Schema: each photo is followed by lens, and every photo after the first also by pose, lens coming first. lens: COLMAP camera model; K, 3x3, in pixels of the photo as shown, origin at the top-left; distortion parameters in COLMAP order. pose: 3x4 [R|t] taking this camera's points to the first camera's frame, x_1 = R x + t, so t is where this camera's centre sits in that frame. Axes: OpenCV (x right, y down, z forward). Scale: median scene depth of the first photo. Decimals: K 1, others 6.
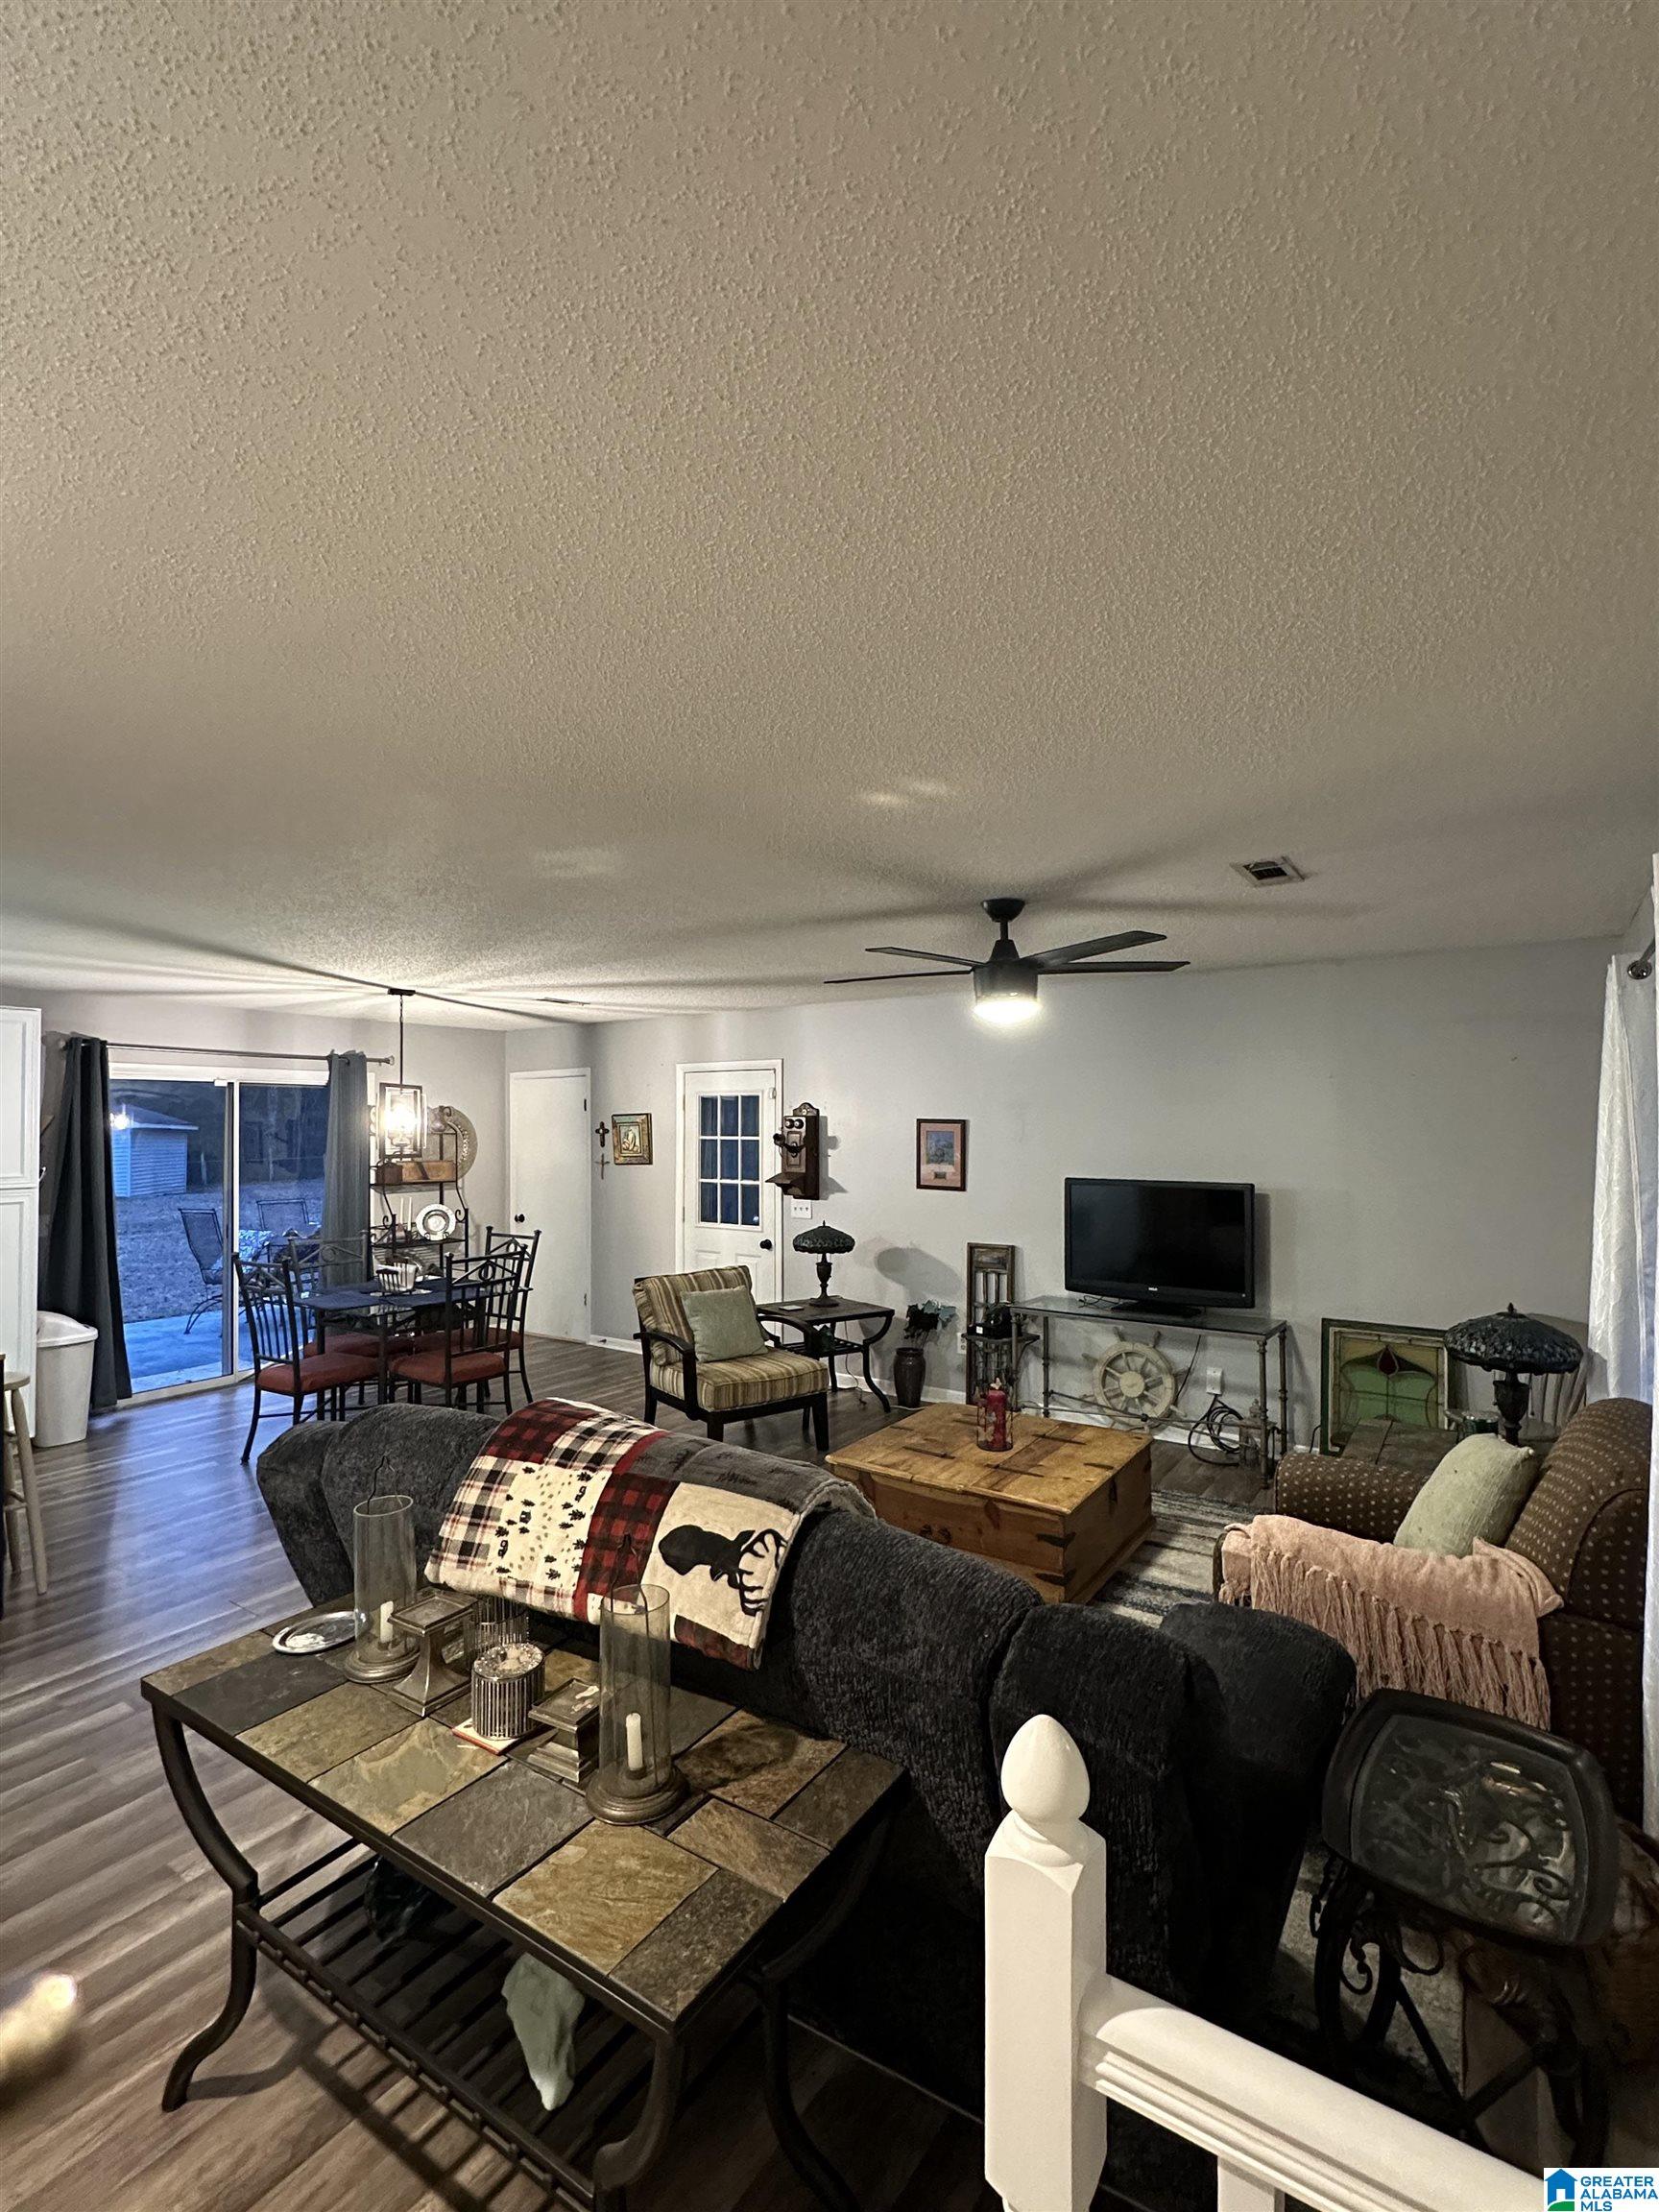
lens RADIAL K [[1029.3, 0, 829.5], [0, 1029.3, 1106.0], [0, 0, 1]] dist [0.001211, -0.000599]
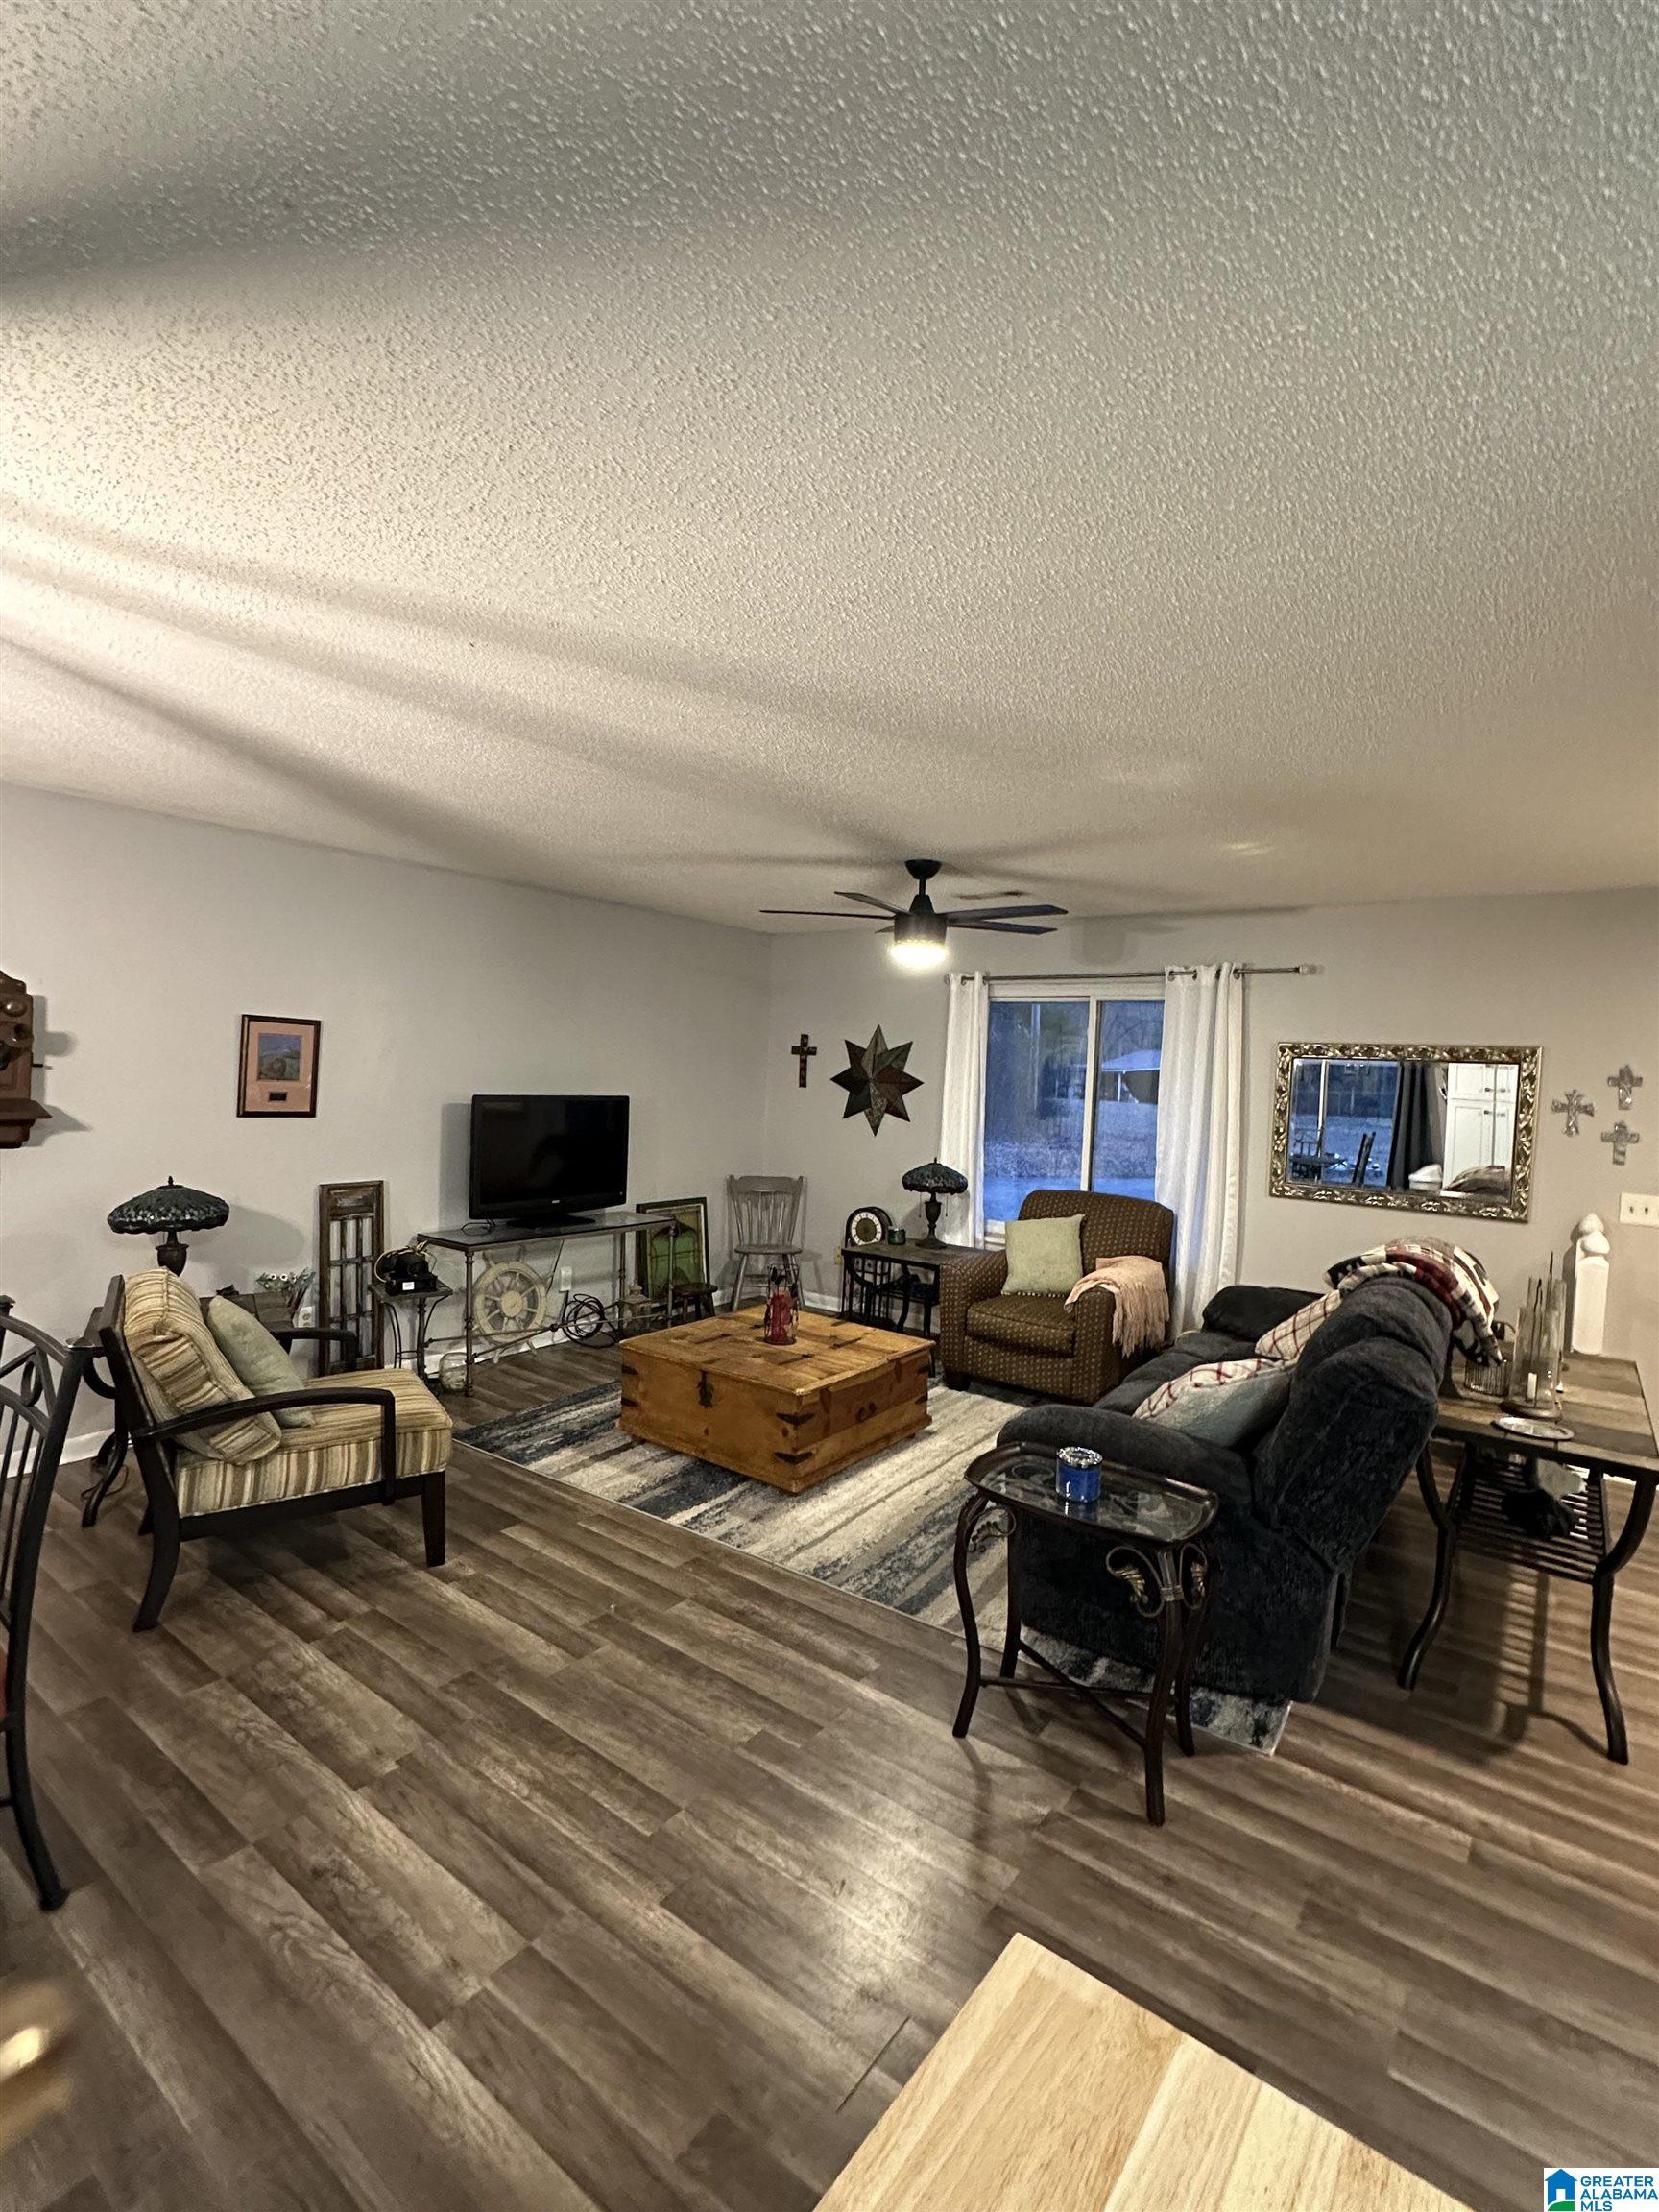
lens RADIAL K [[1029.3, 0, 829.5], [0, 1029.3, 1106.0], [0, 0, 1]] dist [0.001211, -0.000599]
pose [[0.039087, -0.033376, 0.998678, -0.607875], [-0.057678, 0.997700, 0.035601, 0.027603], [-0.997570, -0.058994, 0.037072, 0.614511]]
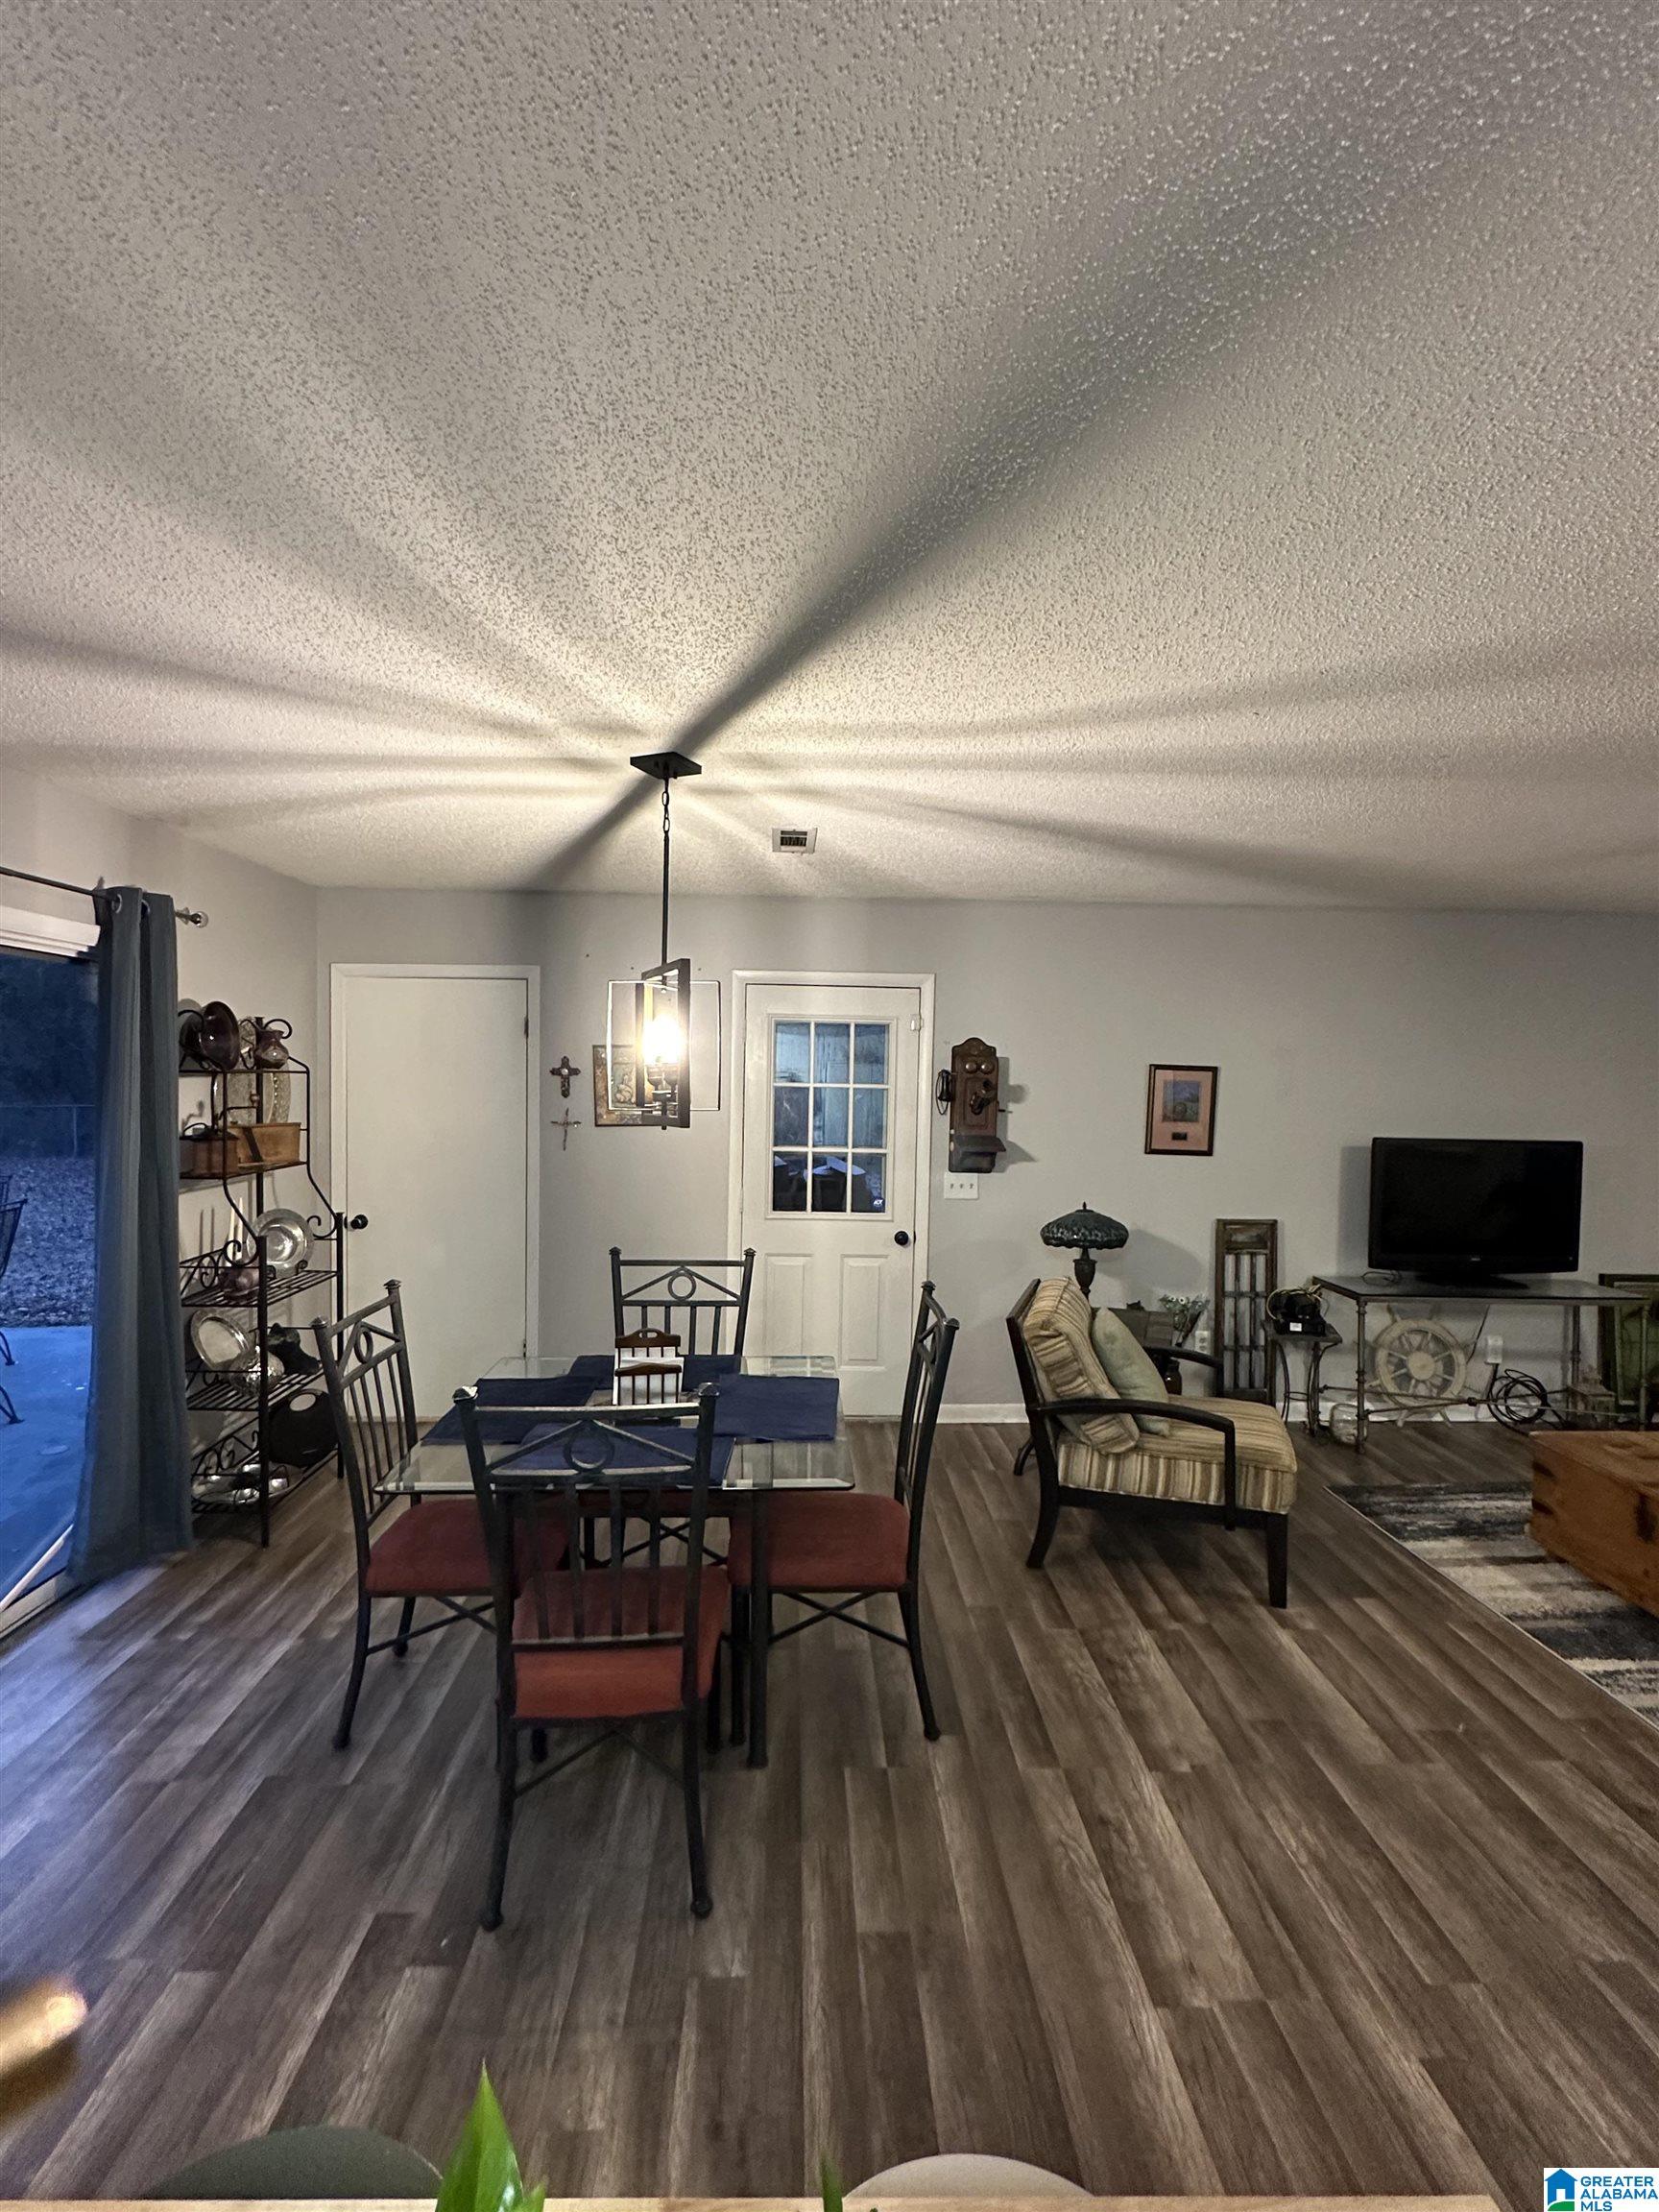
lens RADIAL K [[1029.3, 0, 829.5], [0, 1029.3, 1106.0], [0, 0, 1]] dist [0.001211, -0.000599]
pose [[0.803402, -0.002264, 0.595433, -0.598319], [-0.028797, 0.998675, 0.042653, 0.018714], [-0.594740, -0.051414, 0.802272, 0.545944]]
